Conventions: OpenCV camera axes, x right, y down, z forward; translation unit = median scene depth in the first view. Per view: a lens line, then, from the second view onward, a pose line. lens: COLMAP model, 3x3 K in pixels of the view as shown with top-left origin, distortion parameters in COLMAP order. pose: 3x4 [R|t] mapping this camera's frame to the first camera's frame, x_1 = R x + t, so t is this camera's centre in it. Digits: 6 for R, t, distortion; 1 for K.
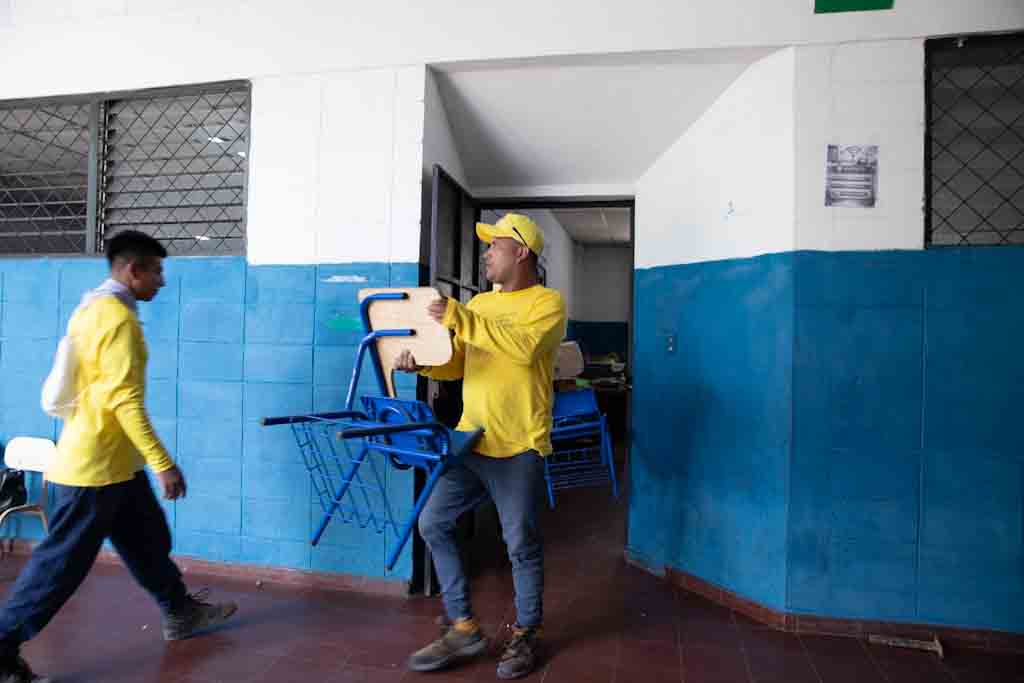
lens RADIAL K [[702.6, 0, 502.6], [0, 702.6, 341.6], [0, 0, 1]] dist [-0.079897, 0.060675]
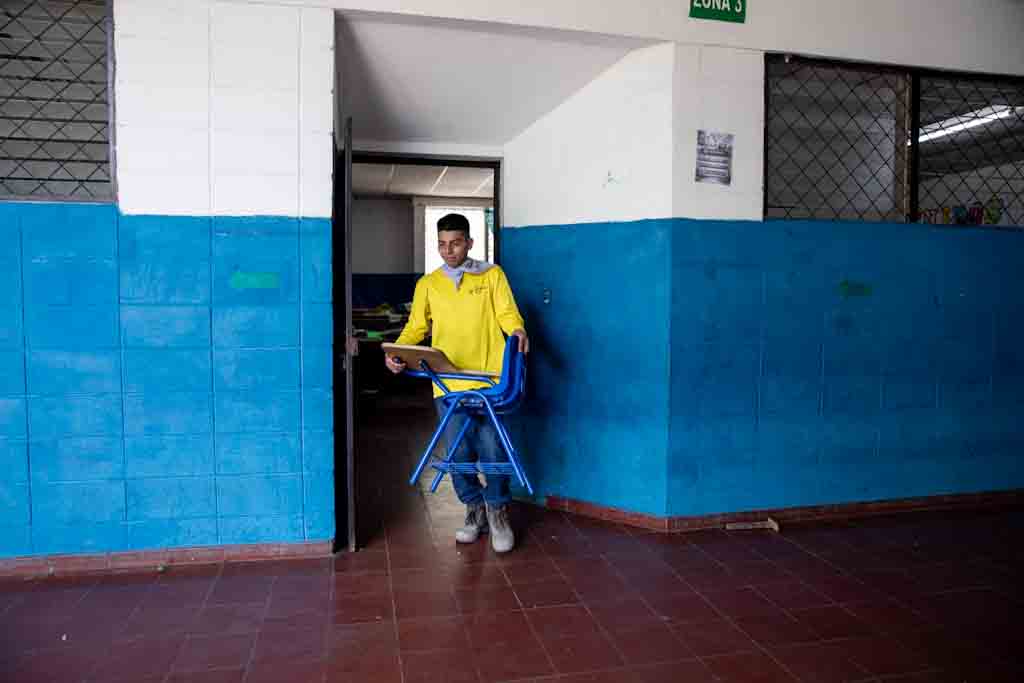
lens RADIAL K [[702.6, 0, 509.6], [0, 702.6, 339.8], [0, 0, 1]] dist [-0.079897, 0.060675]
pose [[0.912234, -0.039977, 0.407714, -0.335320], [0.011661, 0.997358, 0.071702, -0.011611], [-0.409504, -0.060654, 0.910290, 0.009636]]
